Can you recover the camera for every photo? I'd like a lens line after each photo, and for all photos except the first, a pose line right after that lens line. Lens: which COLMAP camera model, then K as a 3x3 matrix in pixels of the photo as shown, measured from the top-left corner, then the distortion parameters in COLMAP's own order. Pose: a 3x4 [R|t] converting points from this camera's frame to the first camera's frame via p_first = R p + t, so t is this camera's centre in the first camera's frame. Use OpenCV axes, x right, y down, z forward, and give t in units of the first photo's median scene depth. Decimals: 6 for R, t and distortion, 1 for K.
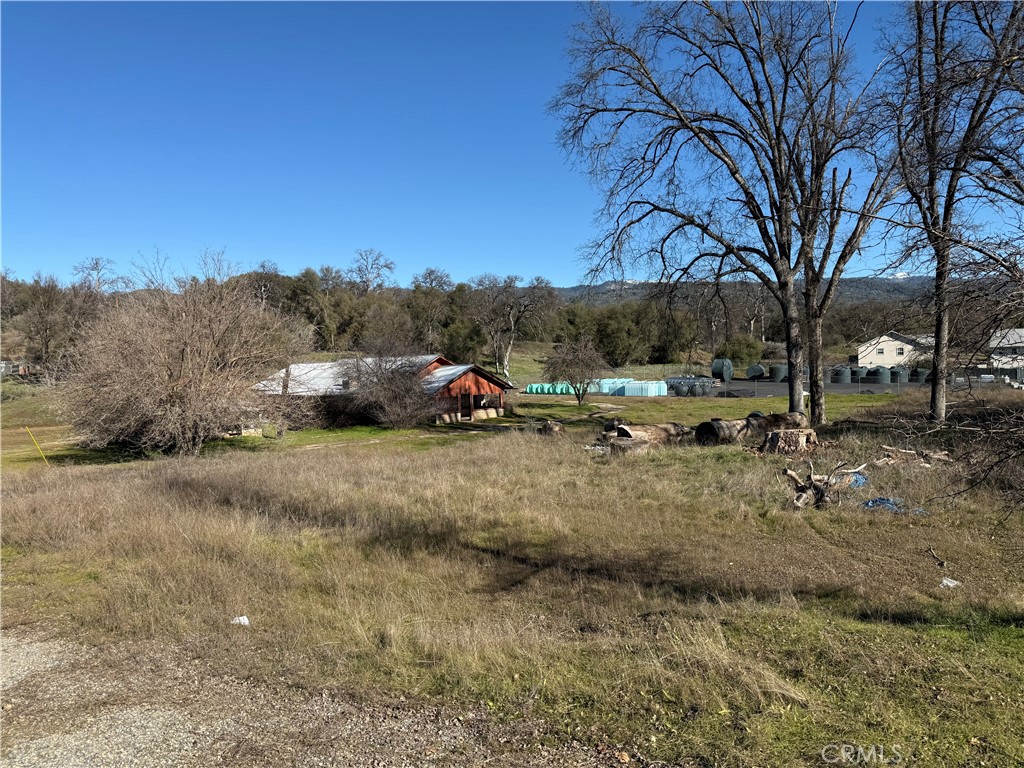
lens RADIAL K [[706.6, 0, 513.6], [0, 706.6, 388.9], [0, 0, 1]] dist [0.029309, -0.002756]
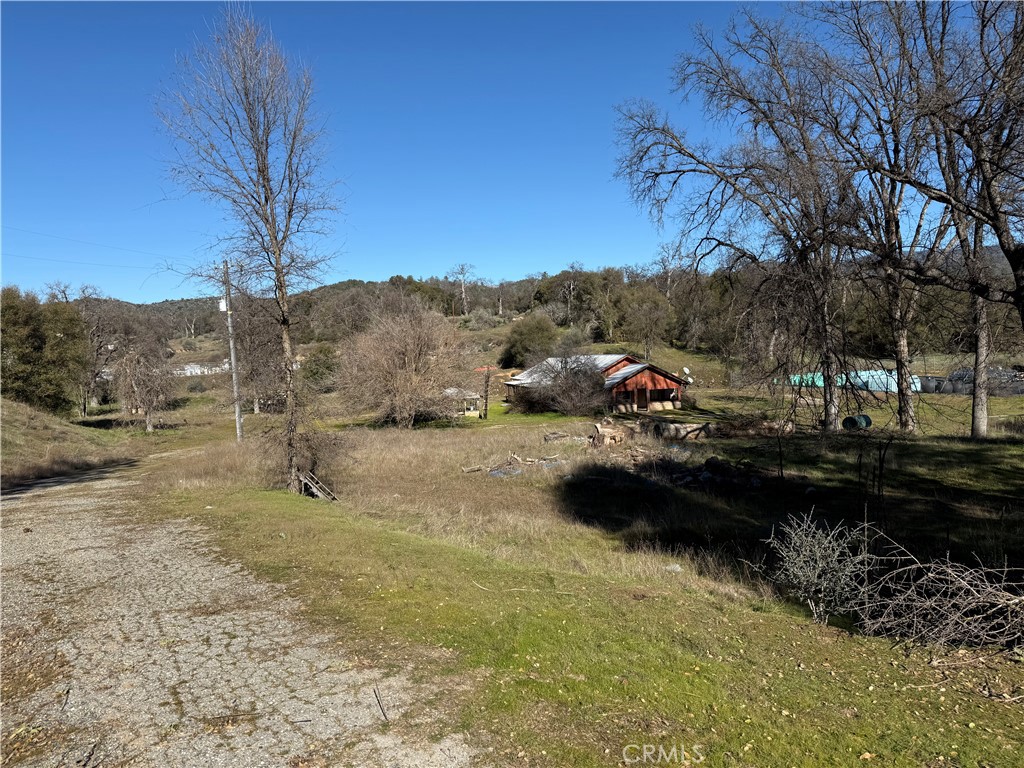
lens RADIAL K [[706.6, 0, 510.4], [0, 706.6, 379.0], [0, 0, 1]] dist [0.029309, -0.002756]
pose [[0.877488, 0.018131, -0.479256, 0.307093], [-0.010758, 0.999778, 0.018125, -0.028289], [0.479478, -0.010749, 0.877488, -0.147917]]
